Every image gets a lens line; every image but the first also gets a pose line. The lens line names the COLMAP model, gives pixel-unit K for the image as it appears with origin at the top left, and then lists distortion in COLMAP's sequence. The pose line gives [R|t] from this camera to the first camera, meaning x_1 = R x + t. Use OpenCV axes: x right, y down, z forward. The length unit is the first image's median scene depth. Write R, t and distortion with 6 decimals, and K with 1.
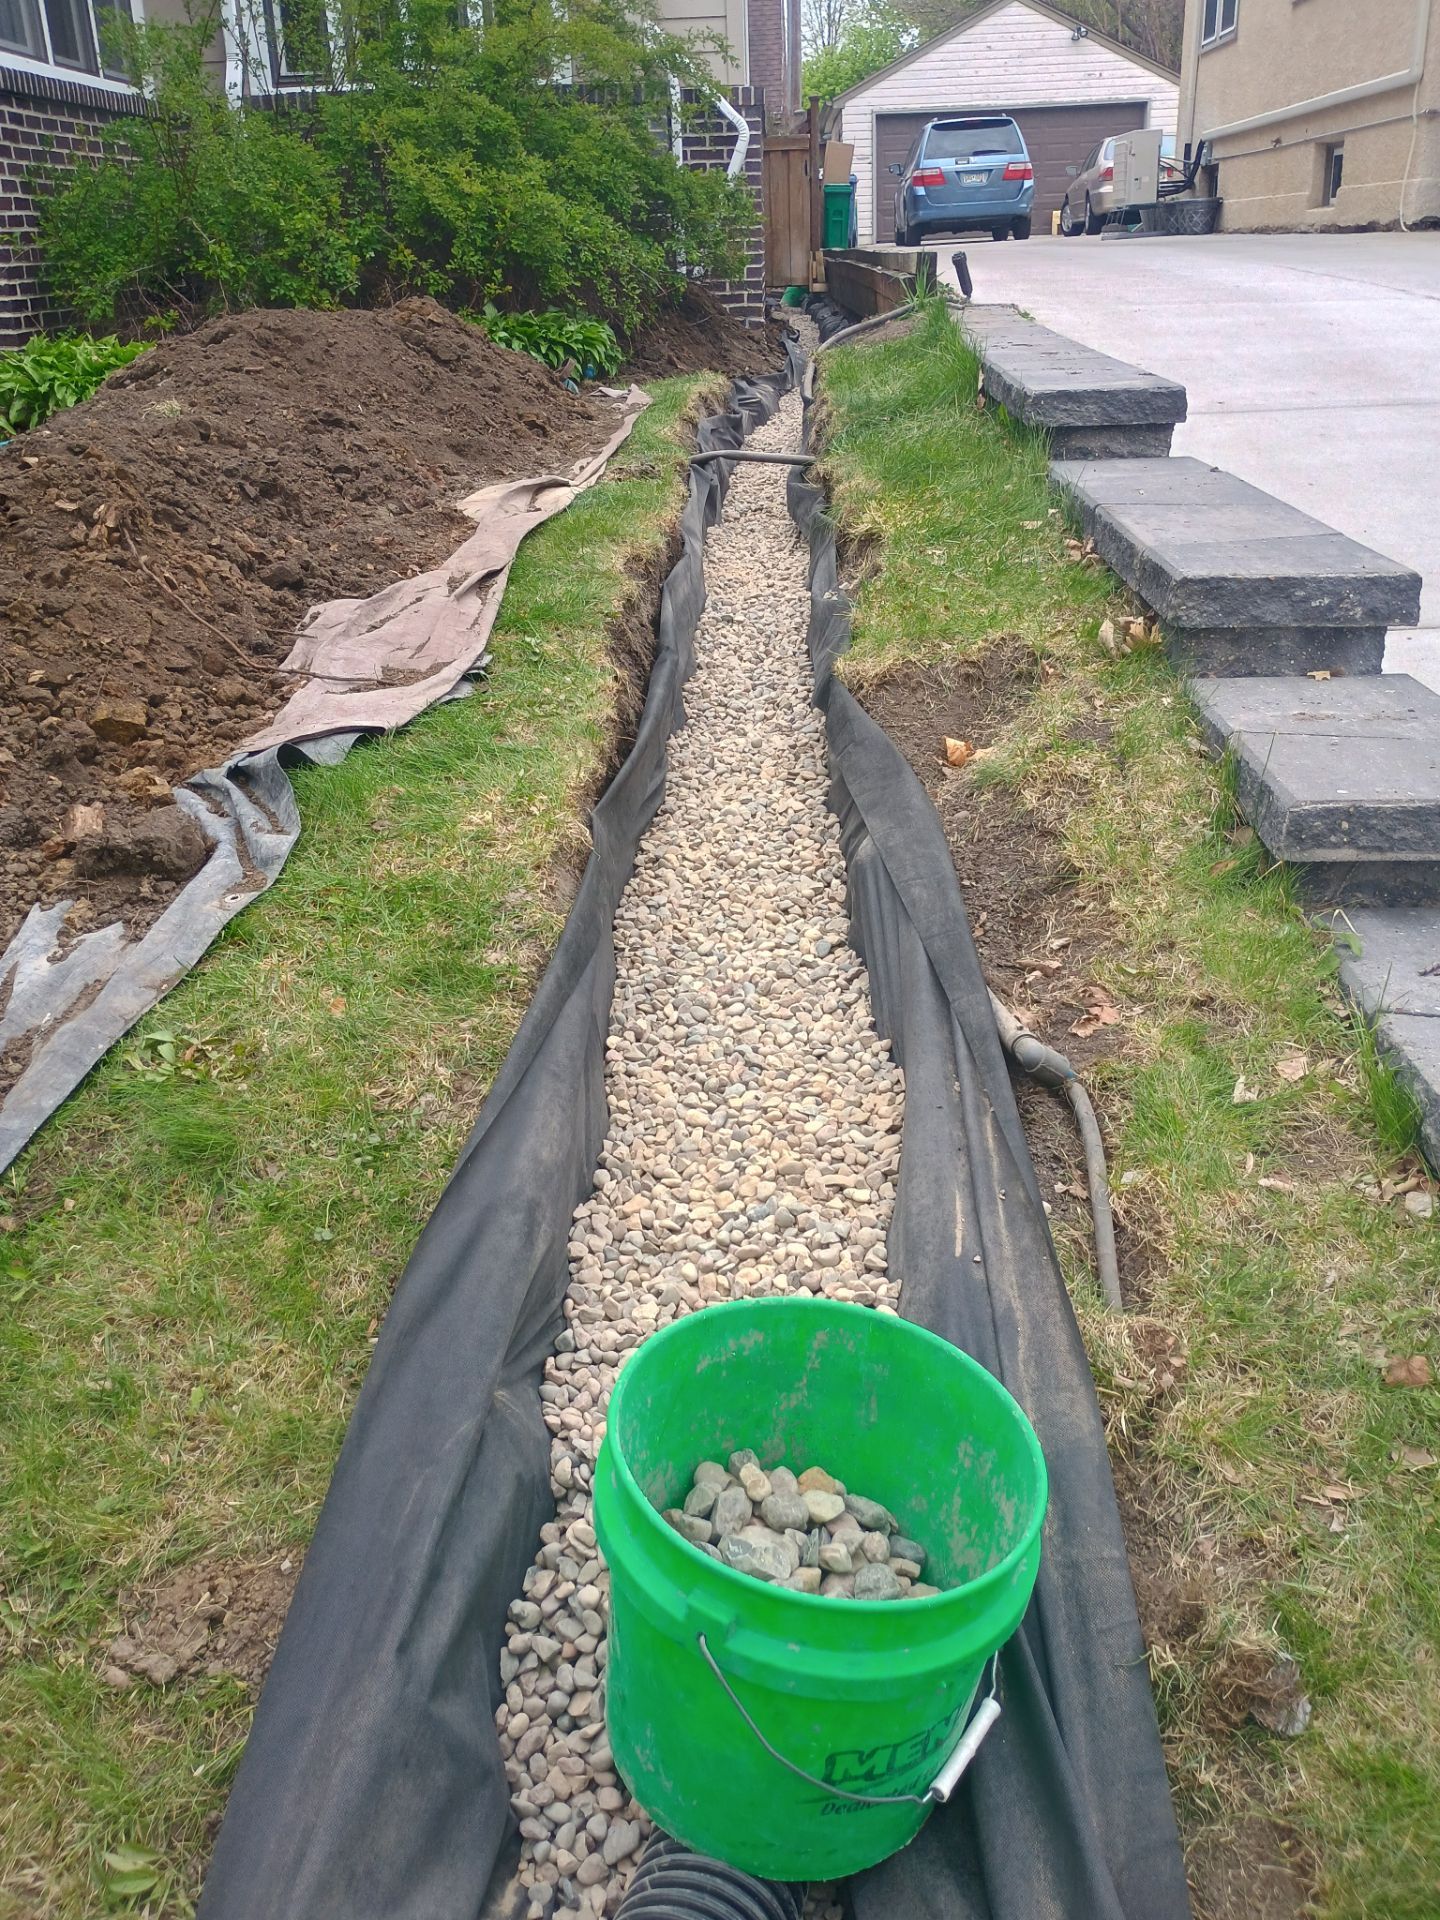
lens RADIAL K [[1709.7, 0, 720.0], [0, 1709.7, 960.0], [0, 0, 1]] dist [0.074387, -0.022625]
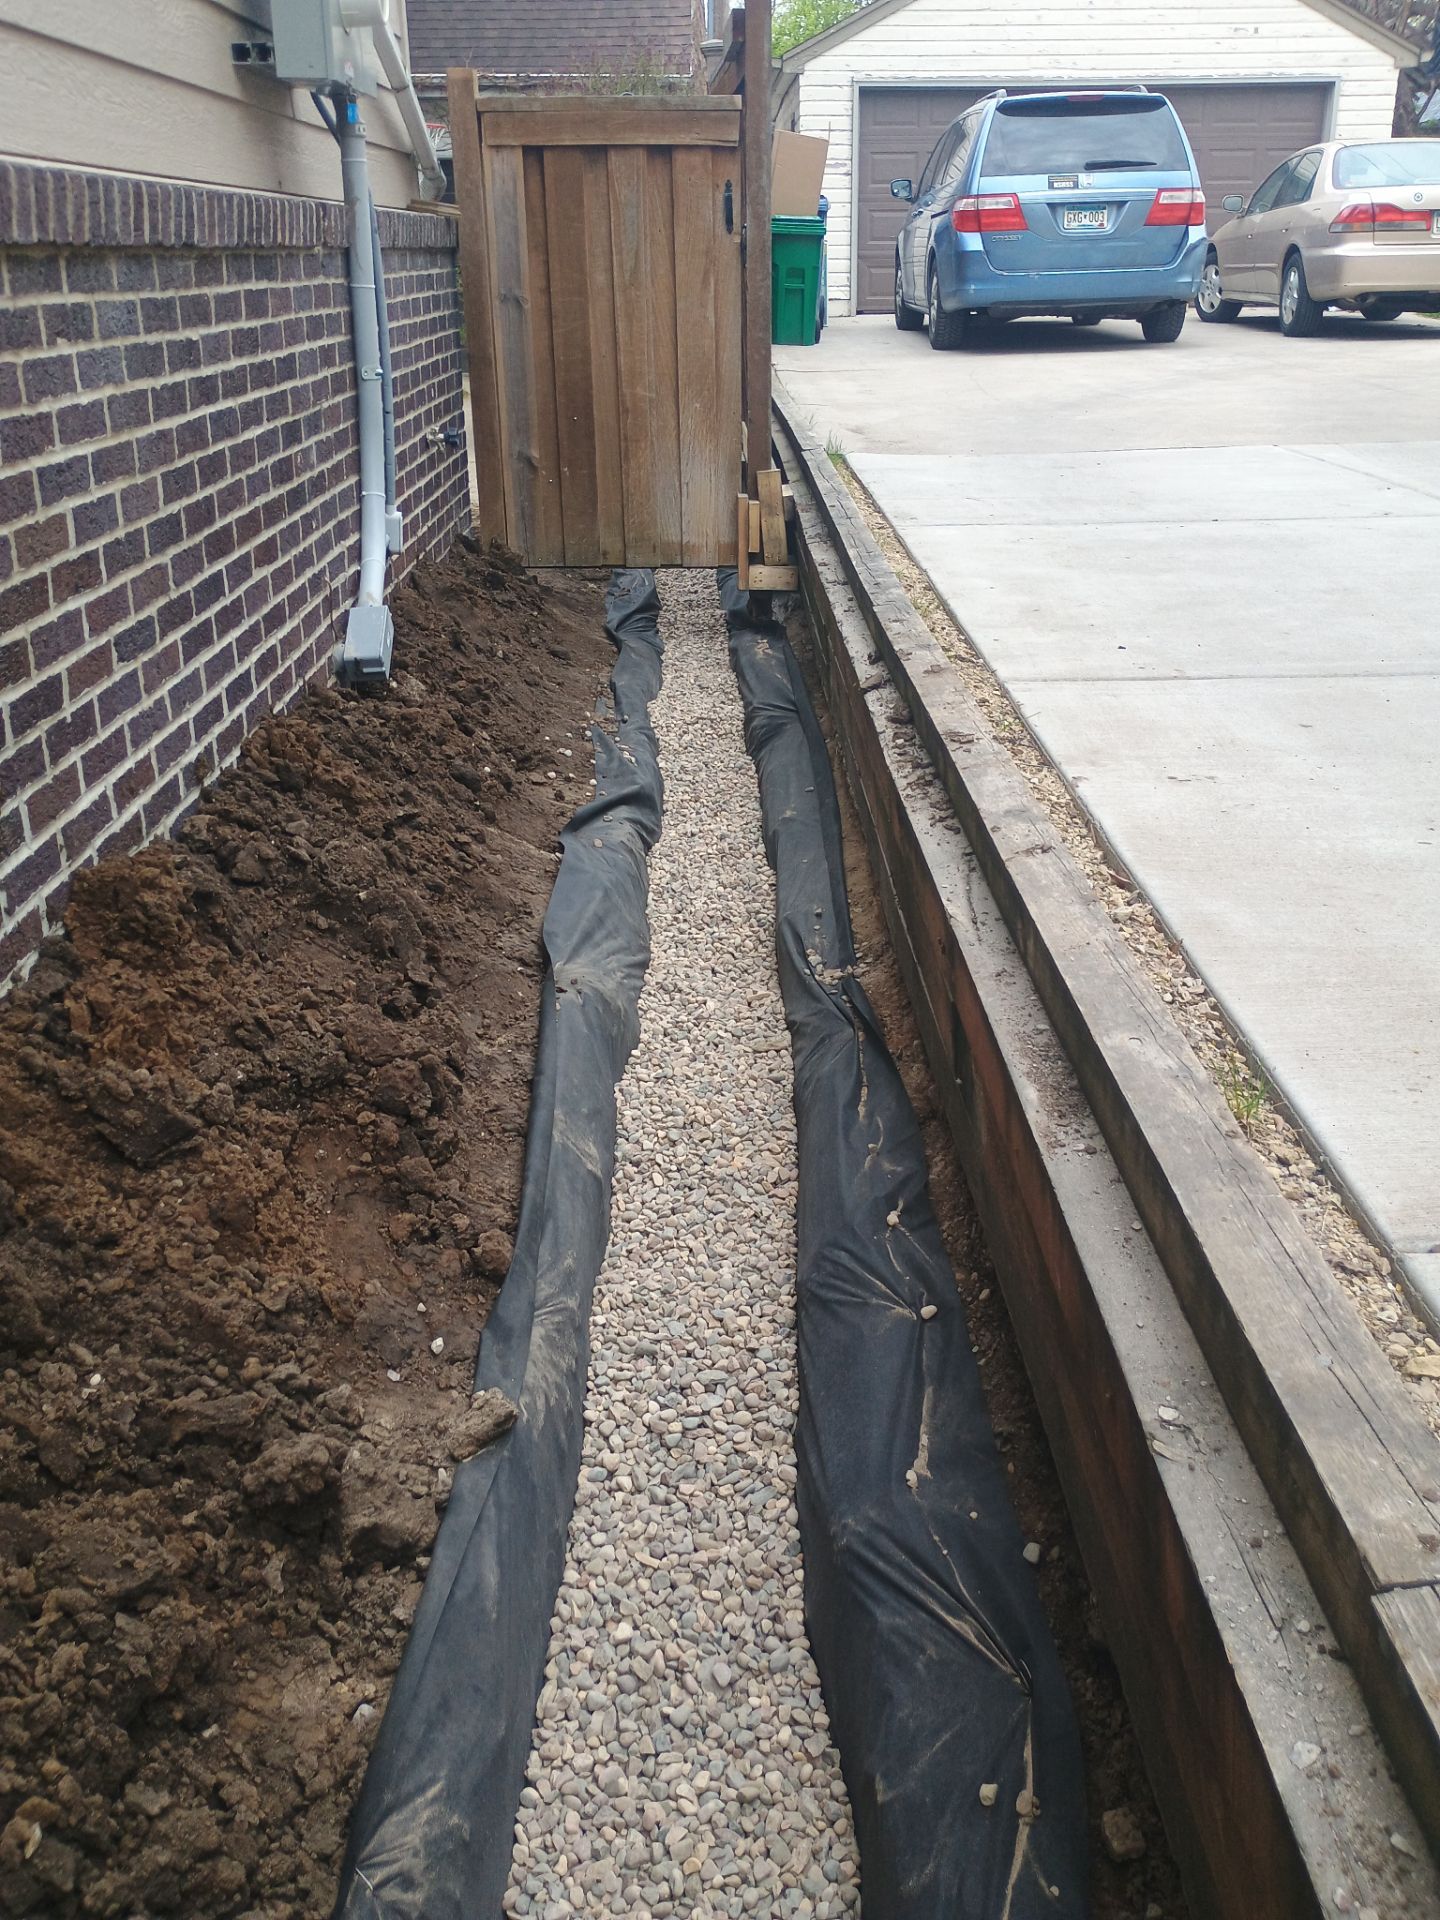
lens RADIAL K [[1709.7, 0, 720.0], [0, 1709.7, 960.0], [0, 0, 1]] dist [0.074387, -0.022625]
pose [[0.998856, 0.013602, 0.045840, 0.035359], [-0.013780, 0.999899, 0.003577, -0.320736], [-0.045787, -0.004205, 0.998942, 0.684582]]
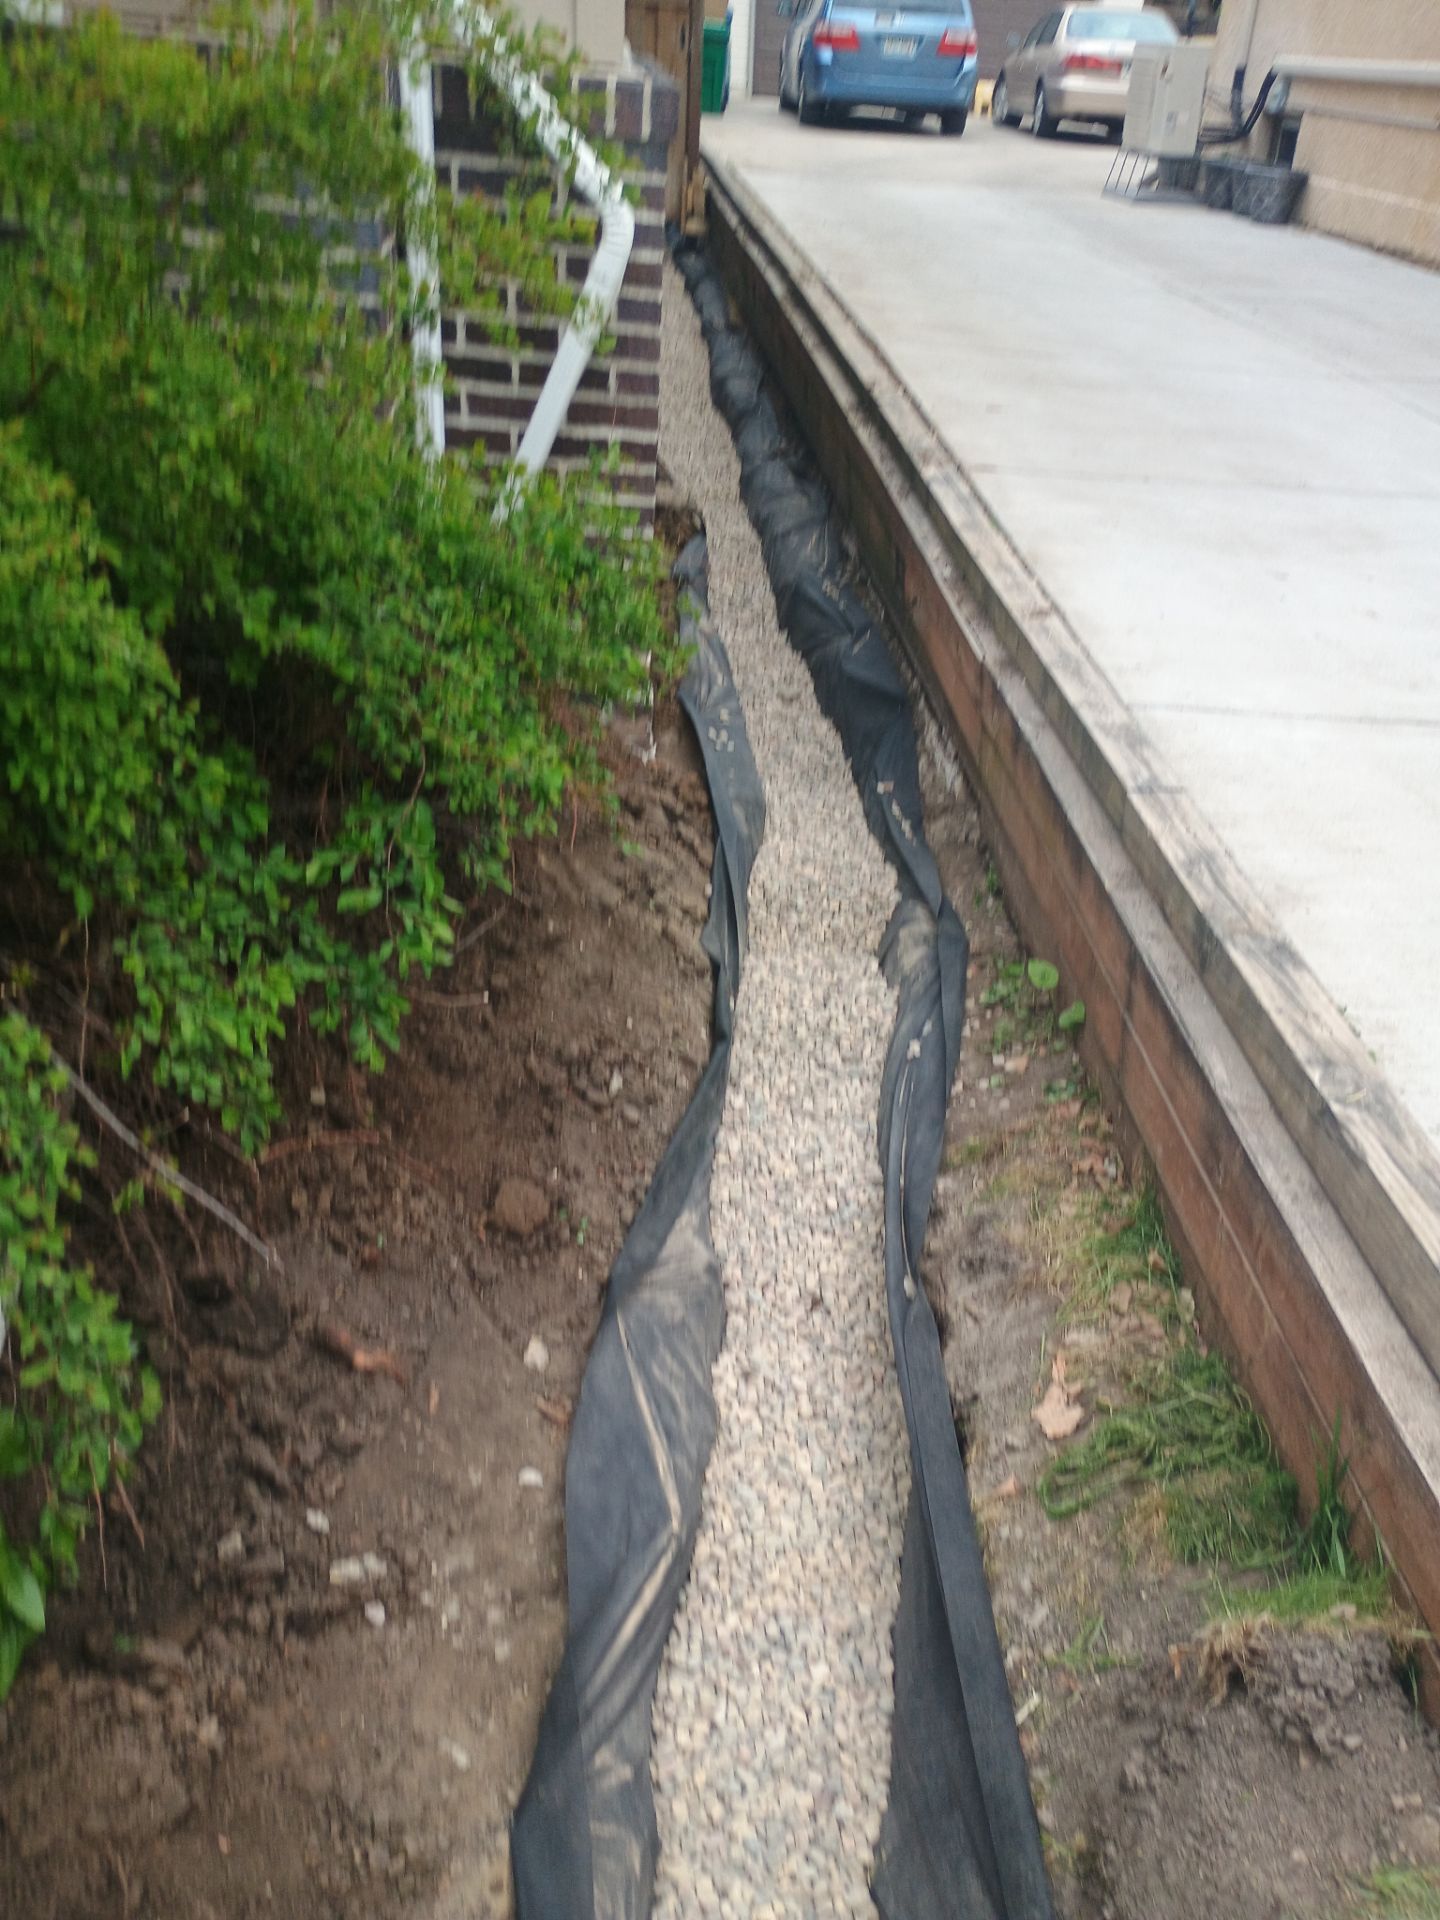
lens RADIAL K [[1732.5, 0, 791.7], [0, 1732.5, 901.3], [0, 0, 1]] dist [0.073025, 0.003414]
pose [[0.986406, 0.041906, 0.158891, -0.000868], [-0.053955, 0.995923, 0.072288, -0.185782], [-0.155214, -0.079879, 0.984646, 0.322548]]
